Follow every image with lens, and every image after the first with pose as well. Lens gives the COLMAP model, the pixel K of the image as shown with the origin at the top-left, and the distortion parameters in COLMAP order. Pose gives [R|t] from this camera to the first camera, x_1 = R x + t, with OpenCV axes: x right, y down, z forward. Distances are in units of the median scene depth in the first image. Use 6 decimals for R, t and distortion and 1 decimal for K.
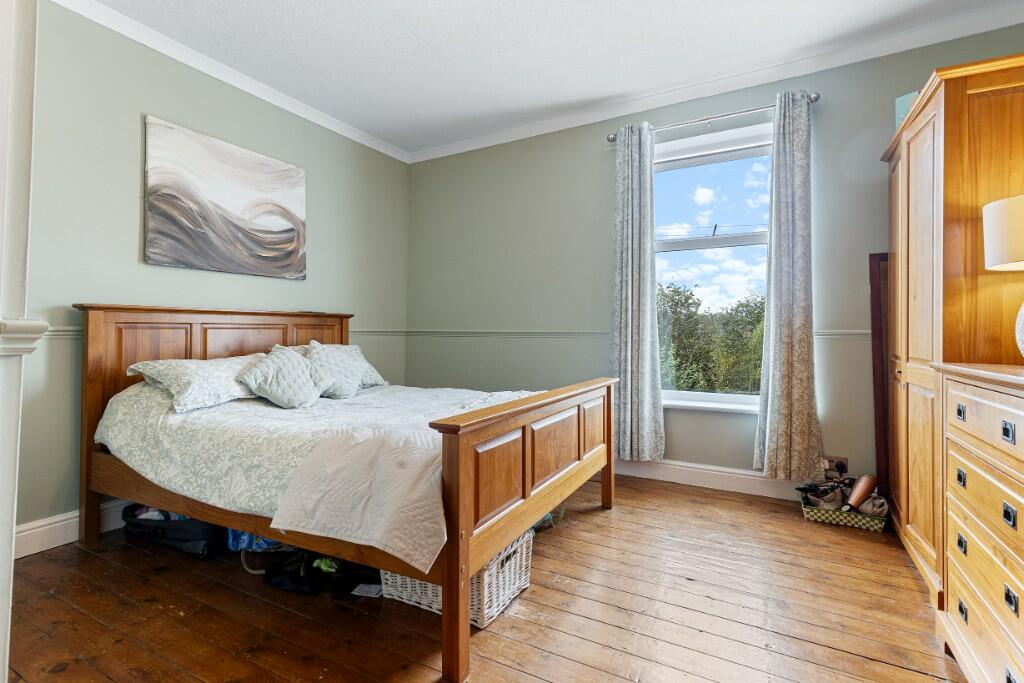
lens RADIAL K [[474.3, 0, 511.8], [0, 474.3, 333.4], [0, 0, 1]] dist [0.004118, -0.000005]
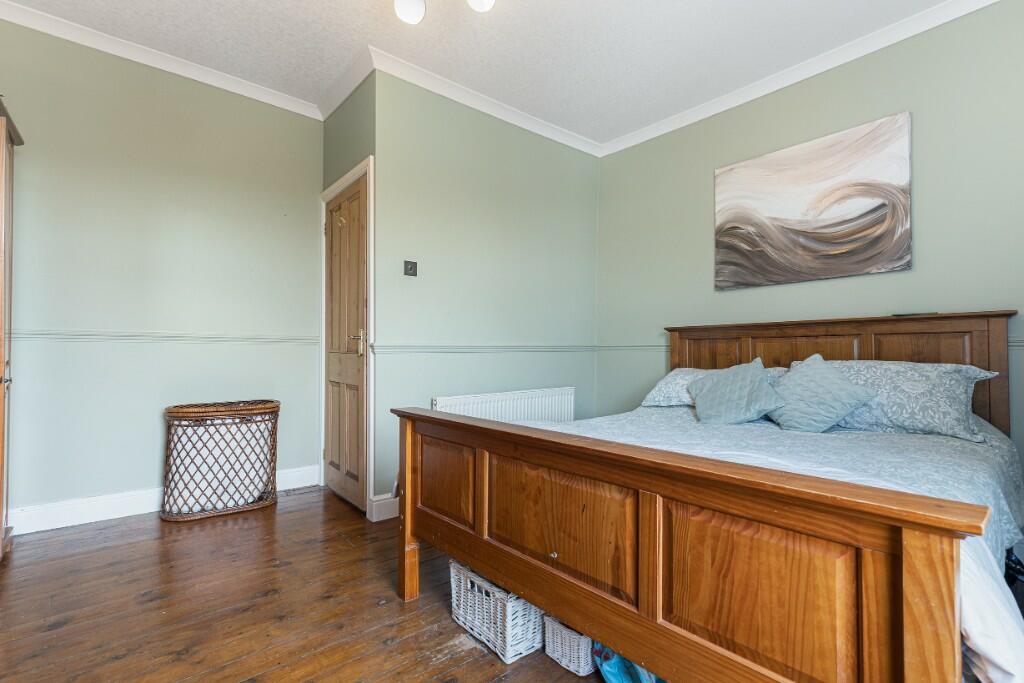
lens RADIAL K [[474.3, 0, 510.5], [0, 474.3, 346.6], [0, 0, 1]] dist [0.004118, -0.000005]
pose [[-0.362570, -0.003694, -0.931949, 0.497470], [0.007976, 0.999943, -0.007067, 0.001798], [0.931923, -0.009996, -0.362520, 0.826226]]
